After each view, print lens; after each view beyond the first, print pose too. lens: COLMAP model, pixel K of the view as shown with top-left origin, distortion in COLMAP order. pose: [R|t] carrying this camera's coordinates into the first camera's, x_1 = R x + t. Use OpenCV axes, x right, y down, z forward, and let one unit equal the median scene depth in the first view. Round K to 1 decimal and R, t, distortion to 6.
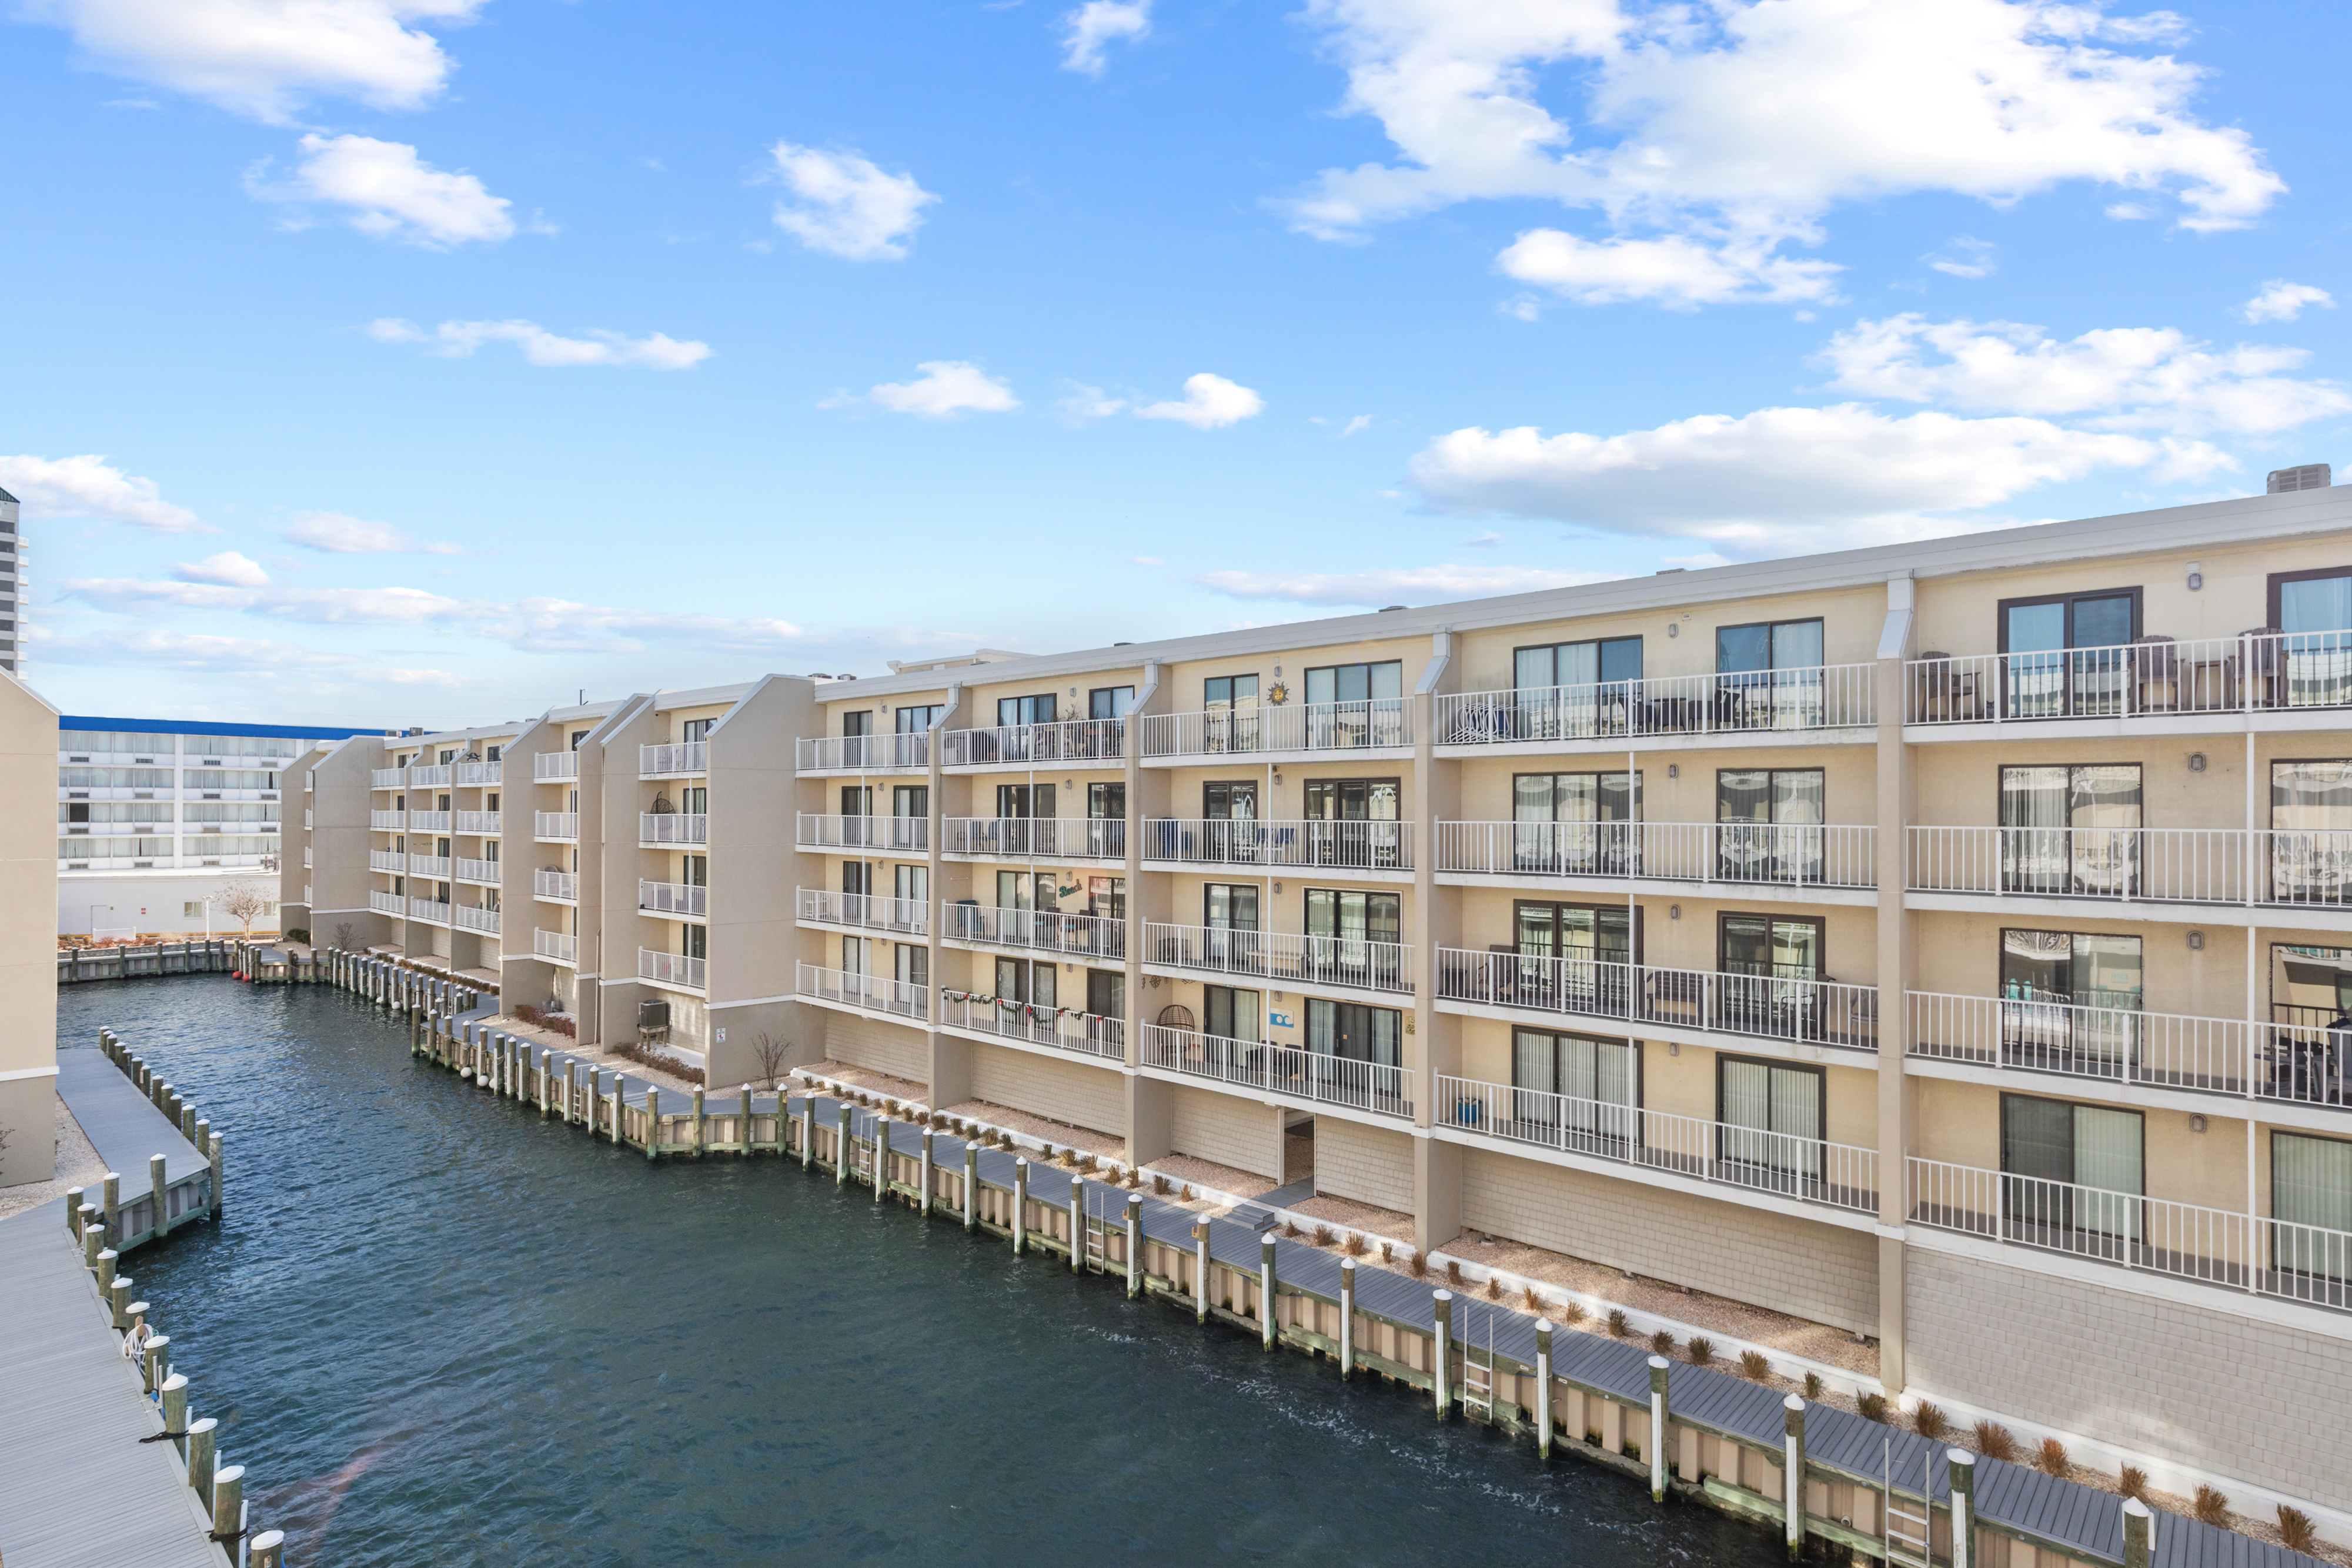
lens RADIAL K [[1179.7, 0, 1181.1], [0, 1179.7, 806.7], [0, 0, 1]] dist [0.010547, 0.000581]
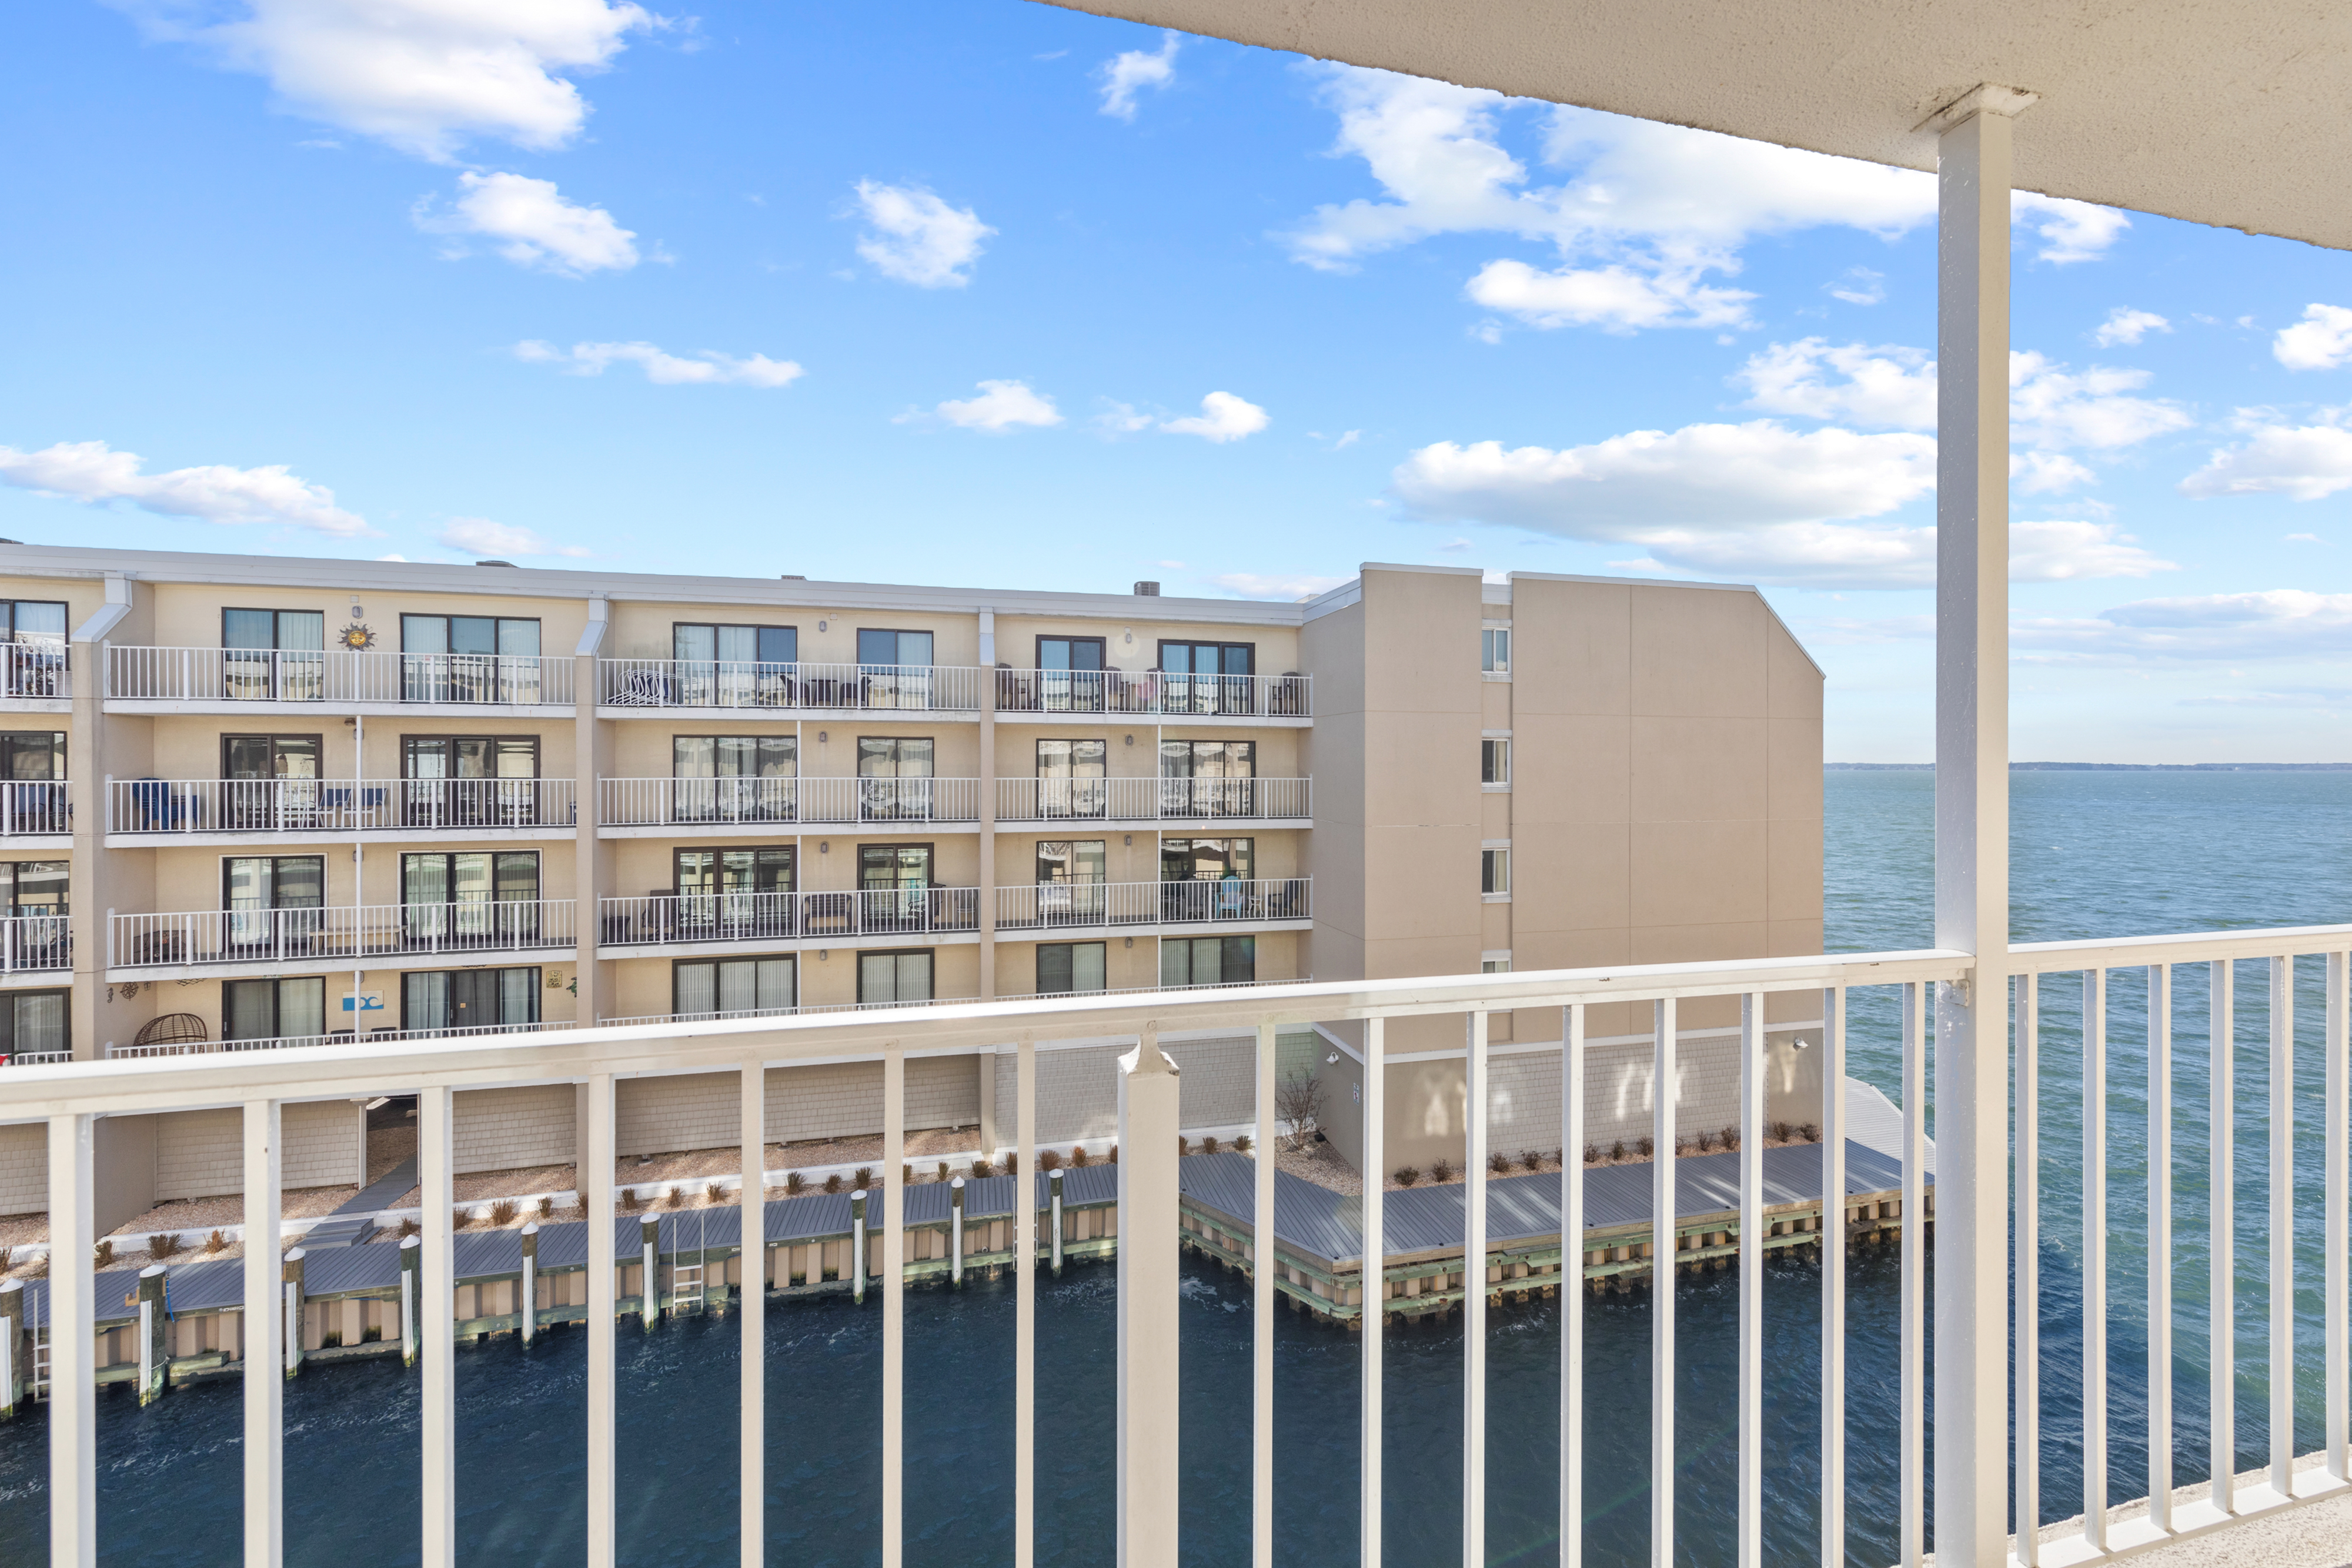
lens RADIAL K [[936.6, 0, 1183.6], [0, 936.6, 769.3], [0, 0, 1]] dist [0.006759, 0.000108]
pose [[0.558528, -0.003548, 0.829478, -0.190834], [-0.000769, 0.999988, 0.004796, -0.000229], [-0.829485, -0.003316, 0.558519, 0.105208]]
